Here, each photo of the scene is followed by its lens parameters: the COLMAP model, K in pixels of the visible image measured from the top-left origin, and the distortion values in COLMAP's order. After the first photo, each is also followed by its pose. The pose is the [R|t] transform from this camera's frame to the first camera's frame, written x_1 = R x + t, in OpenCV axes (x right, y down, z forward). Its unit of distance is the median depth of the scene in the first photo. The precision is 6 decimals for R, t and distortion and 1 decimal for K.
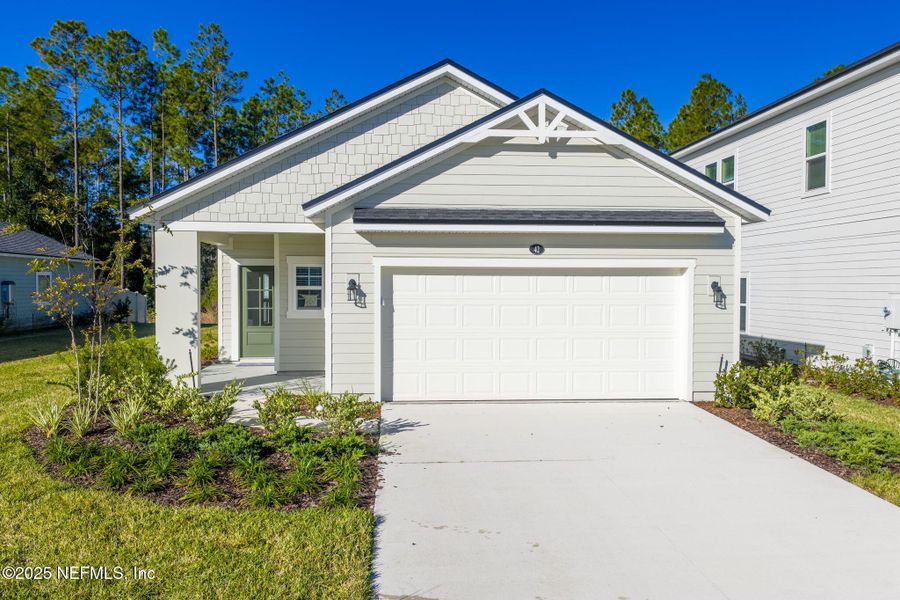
lens RADIAL K [[746.3, 0, 453.5], [0, 746.3, 304.3], [0, 0, 1]] dist [0.014129, -0.014442]
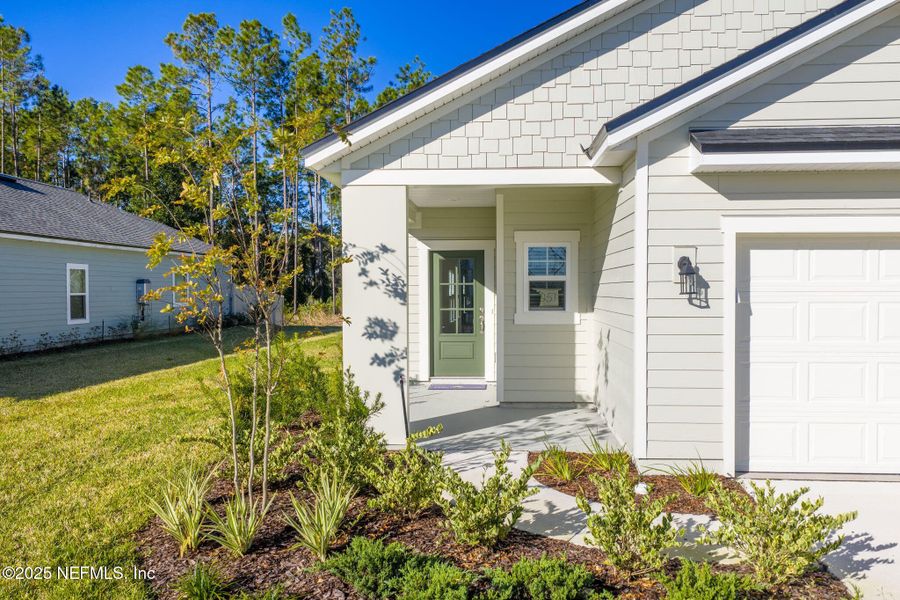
lens RADIAL K [[745.9, 0, 472.7], [0, 745.9, 313.5], [0, 0, 1]] dist [0.021944, 0.007650]
pose [[0.991619, -0.001825, -0.129185, -0.206834], [0.003171, 0.999943, 0.010220, 0.002780], [0.129159, -0.010544, 0.991568, 0.386066]]
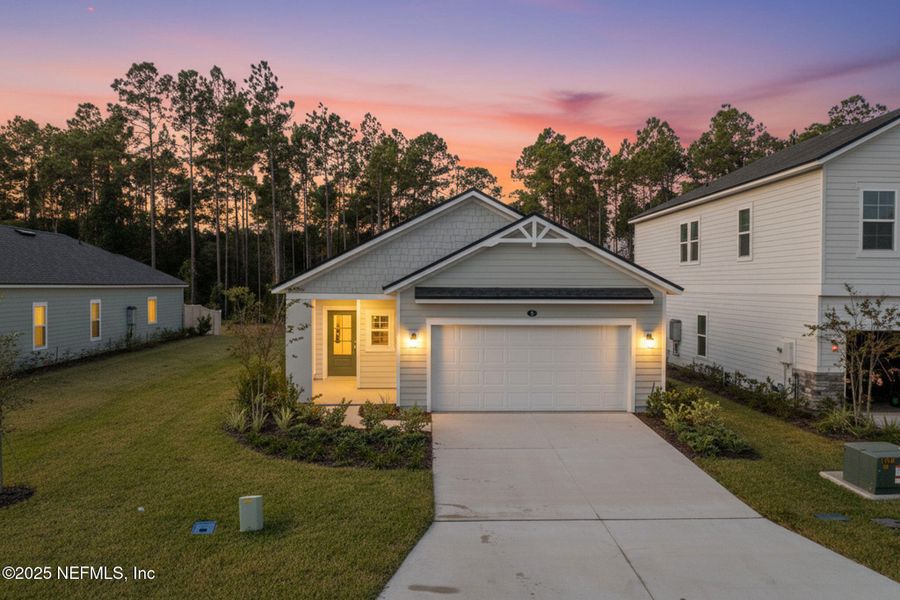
lens RADIAL K [[746.3, 0, 453.5], [0, 746.3, 304.3], [0, 0, 1]] dist [0.014129, -0.014442]
pose [[0.998788, 0.001024, -0.049215, 0.024508], [-0.000829, 0.999992, 0.004000, -0.093635], [0.049219, -0.003954, 0.998780, -0.521568]]
